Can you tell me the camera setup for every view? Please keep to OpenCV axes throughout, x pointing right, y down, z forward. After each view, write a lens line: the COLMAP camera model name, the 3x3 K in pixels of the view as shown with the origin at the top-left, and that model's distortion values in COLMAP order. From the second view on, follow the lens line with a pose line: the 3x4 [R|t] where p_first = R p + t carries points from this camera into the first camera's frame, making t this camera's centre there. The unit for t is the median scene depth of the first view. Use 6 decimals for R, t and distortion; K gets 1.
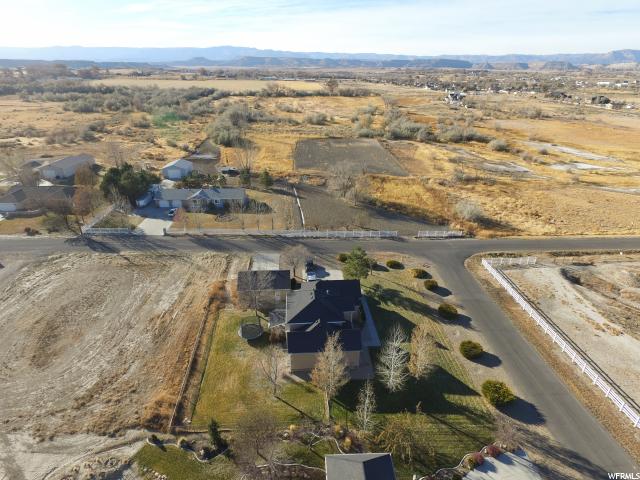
lens RADIAL K [[368.2, 0, 320.0], [0, 368.2, 240.0], [0, 0, 1]] dist [-0.001464, 0.001155]
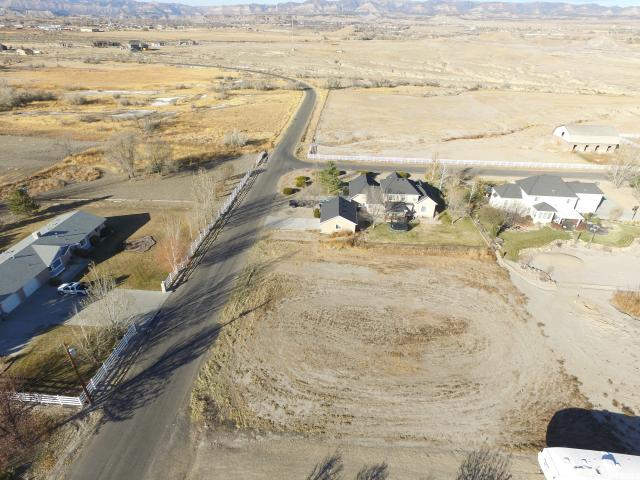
lens RADIAL K [[368.2, 0, 320.0], [0, 368.2, 240.0], [0, 0, 1]] dist [-0.001464, 0.001155]
pose [[0.120975, -0.504914, 0.854650, -1.127446], [0.396345, 0.813935, 0.424759, -0.317745], [-0.910097, 0.287351, 0.298586, 0.718652]]
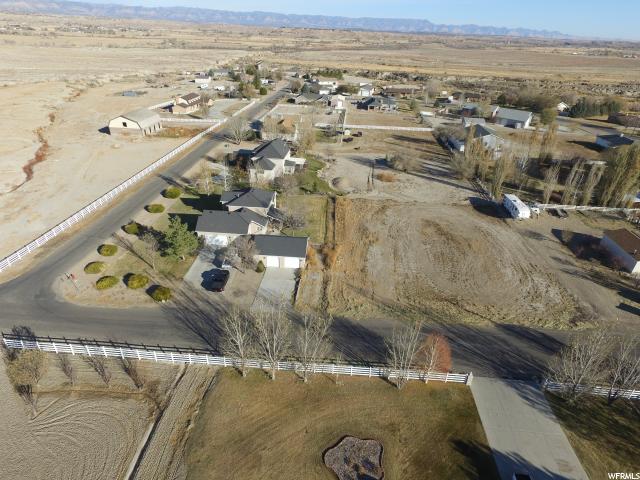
lens RADIAL K [[368.2, 0, 320.0], [0, 368.2, 240.0], [0, 0, 1]] dist [-0.001464, 0.001155]
pose [[-0.989389, -0.101117, 0.104326, -0.340592], [0.025446, 0.586367, 0.809646, -0.665397], [-0.143042, 0.803710, -0.577572, 1.489174]]
